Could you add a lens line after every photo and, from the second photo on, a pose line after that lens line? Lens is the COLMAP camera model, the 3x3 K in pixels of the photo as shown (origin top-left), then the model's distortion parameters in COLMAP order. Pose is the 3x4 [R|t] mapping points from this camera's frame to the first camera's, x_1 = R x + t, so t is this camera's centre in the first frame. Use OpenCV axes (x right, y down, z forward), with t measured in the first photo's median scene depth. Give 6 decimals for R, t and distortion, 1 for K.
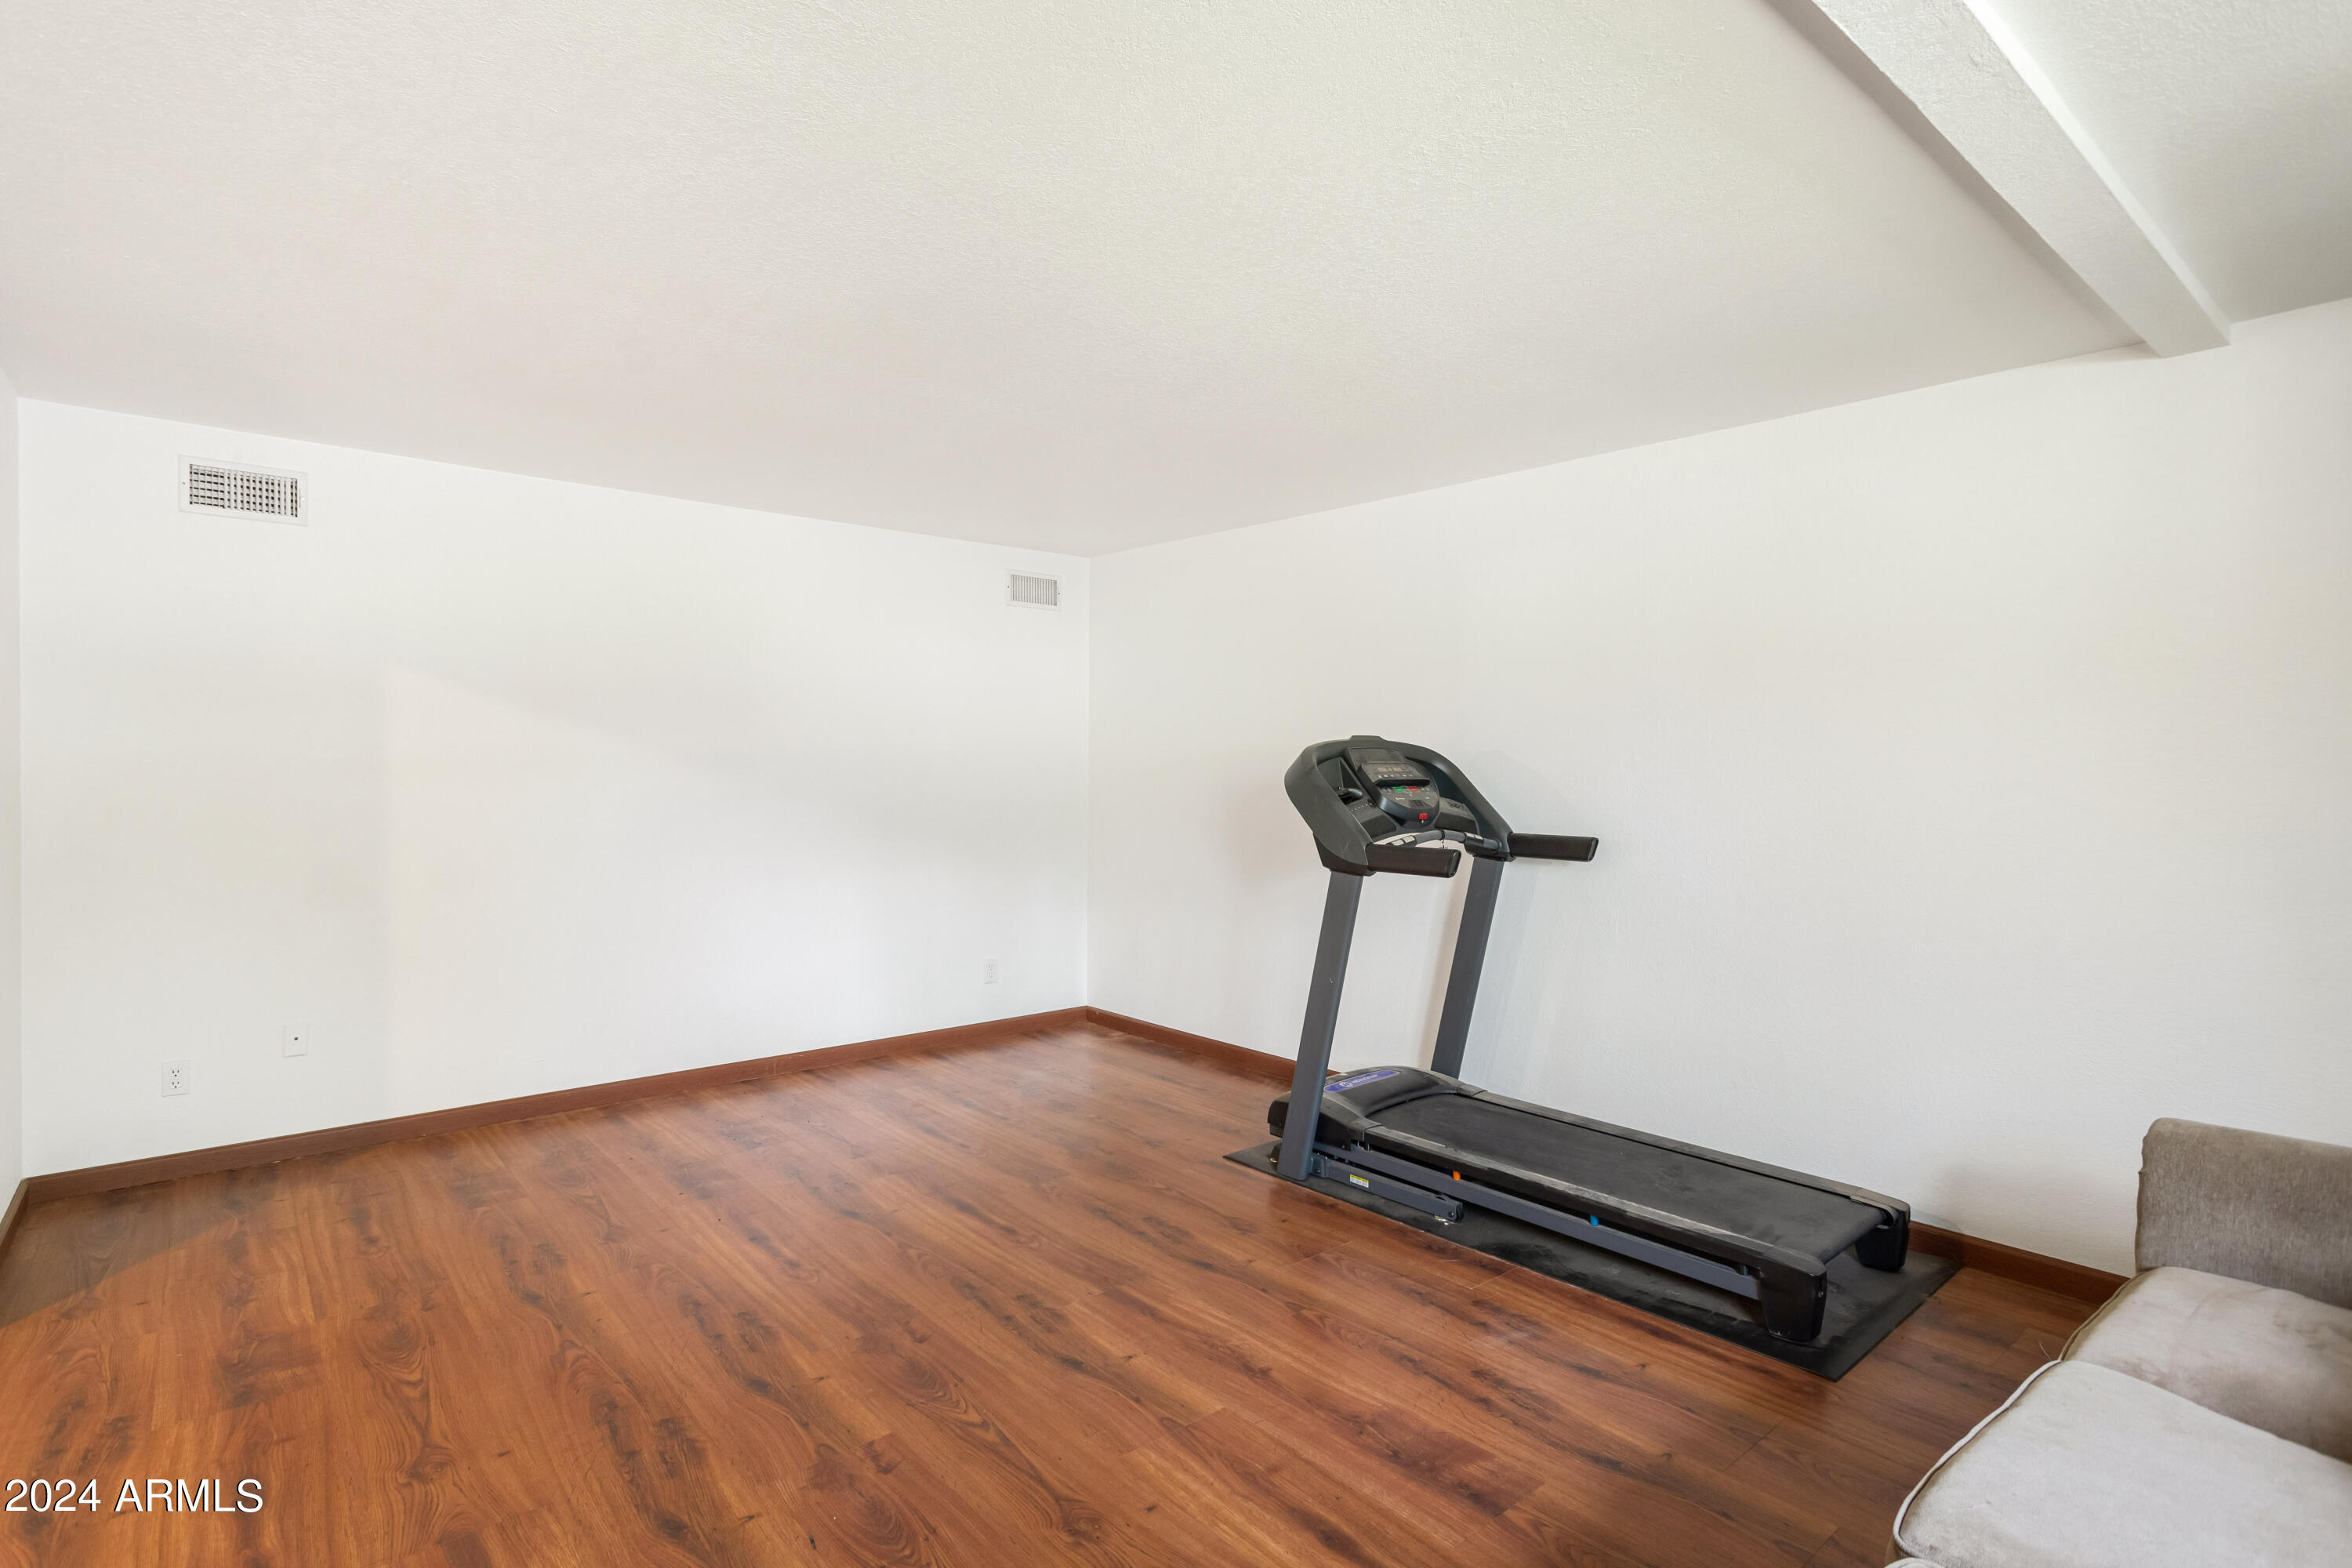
lens RADIAL K [[1143.9, 0, 1179.2], [0, 1143.9, 777.4], [0, 0, 1]] dist [0.006416, 0.001741]
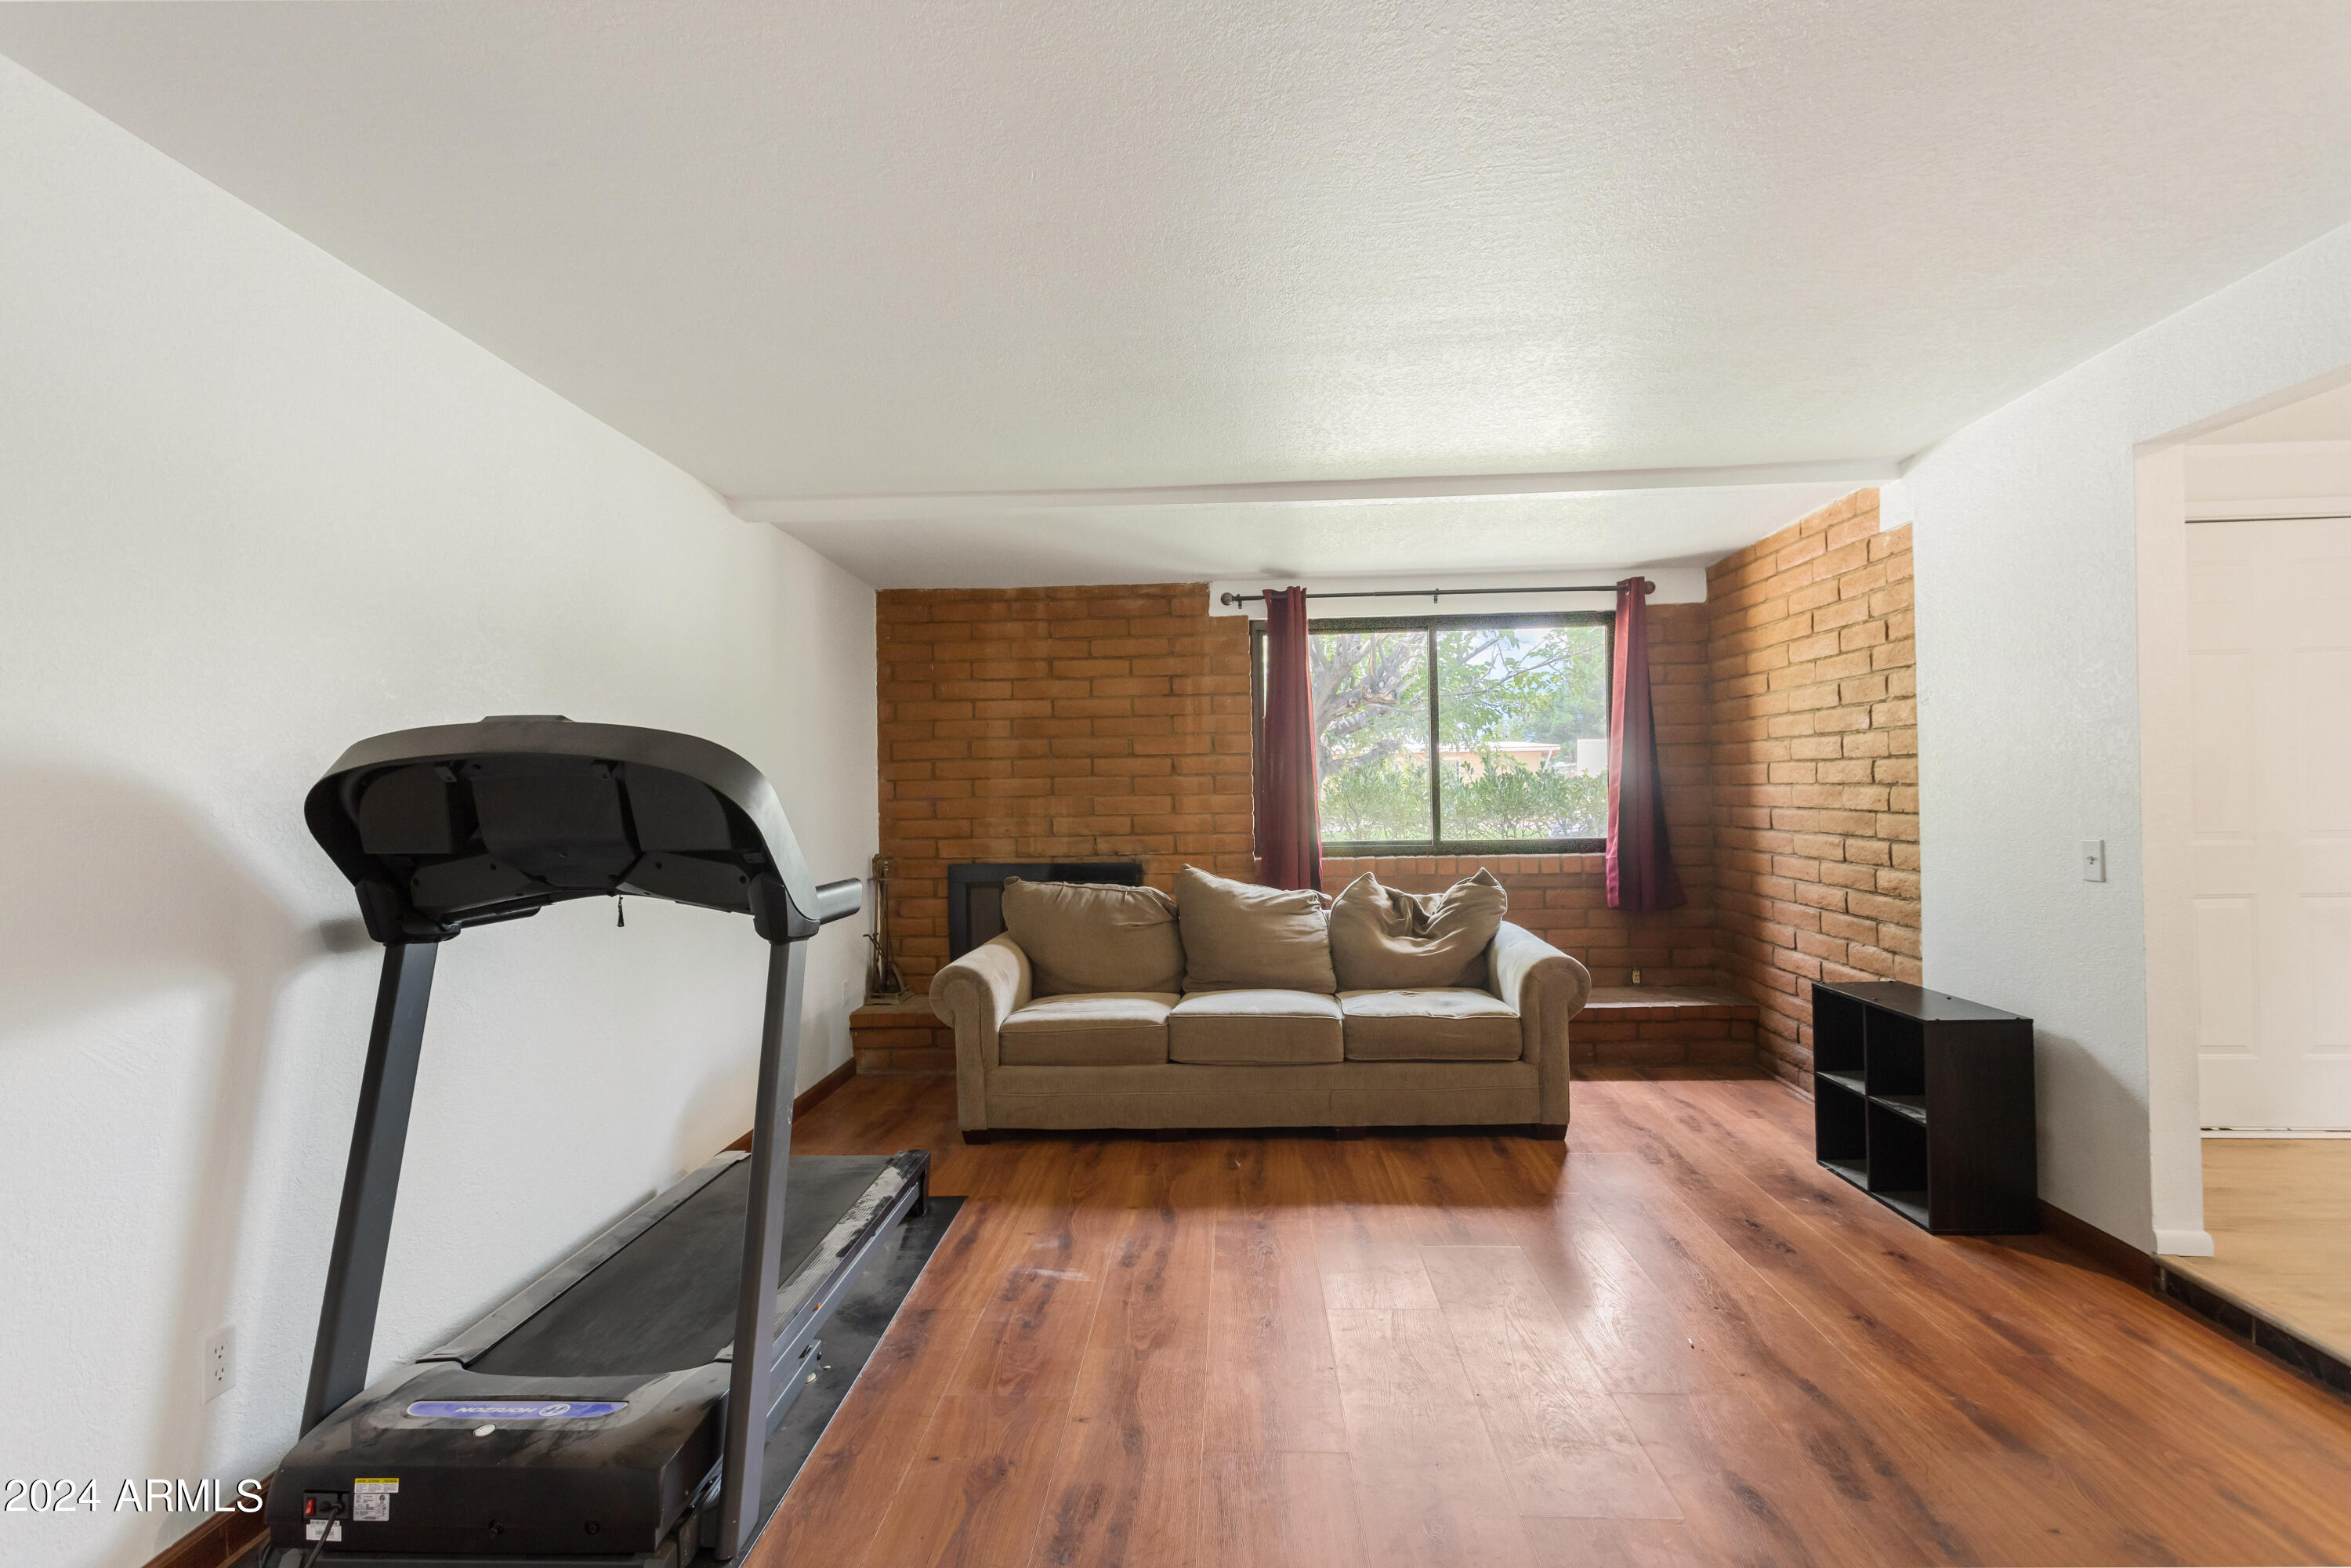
lens RADIAL K [[1143.4, 0, 1175.6], [0, 1143.4, 784.4], [0, 0, 1]] dist [0.006416, 0.001741]
pose [[-0.731054, 0.017187, 0.682103, -0.546410], [0.022227, 0.999752, -0.001369, 0.001819], [-0.681957, 0.014160, -0.731255, 1.612216]]
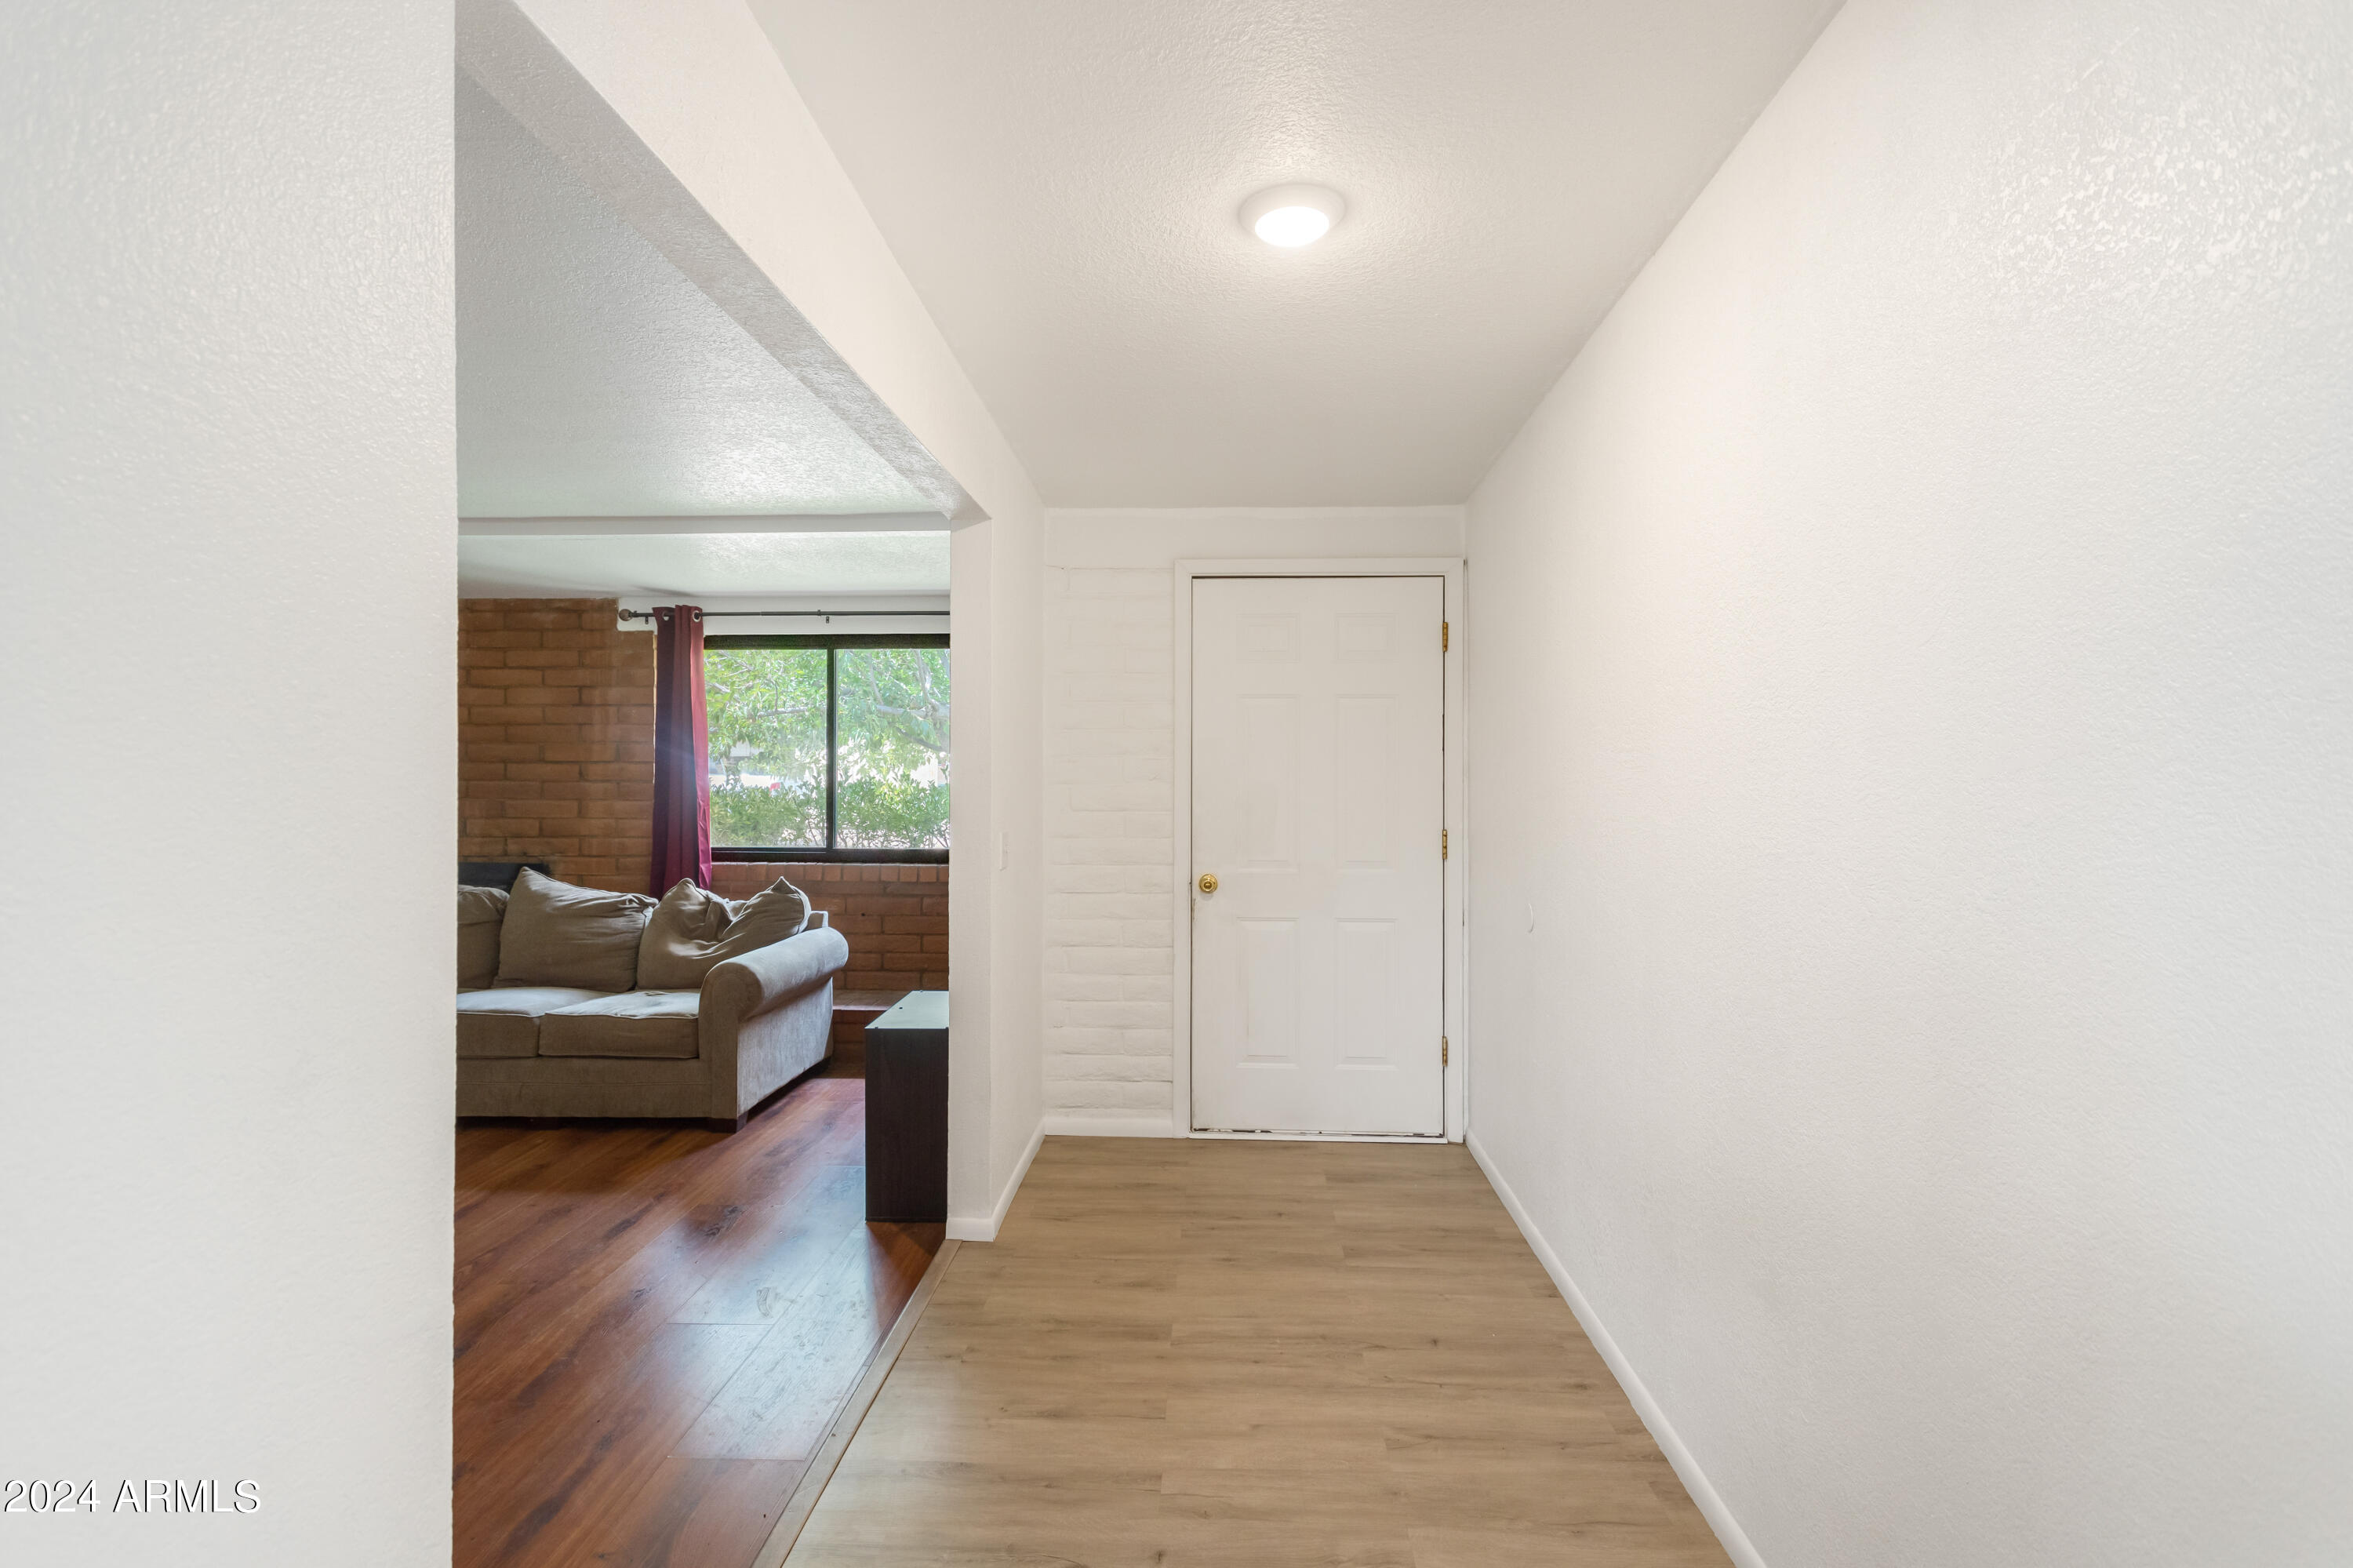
lens RADIAL K [[1144.5, 0, 1171.7], [0, 1144.5, 774.1], [0, 0, 1]] dist [0.006416, 0.001741]
pose [[-0.738446, 0.003413, 0.674304, -1.372768], [0.000305, 0.999989, -0.004727, -0.018794], [-0.674312, -0.003285, -0.738439, 0.995019]]
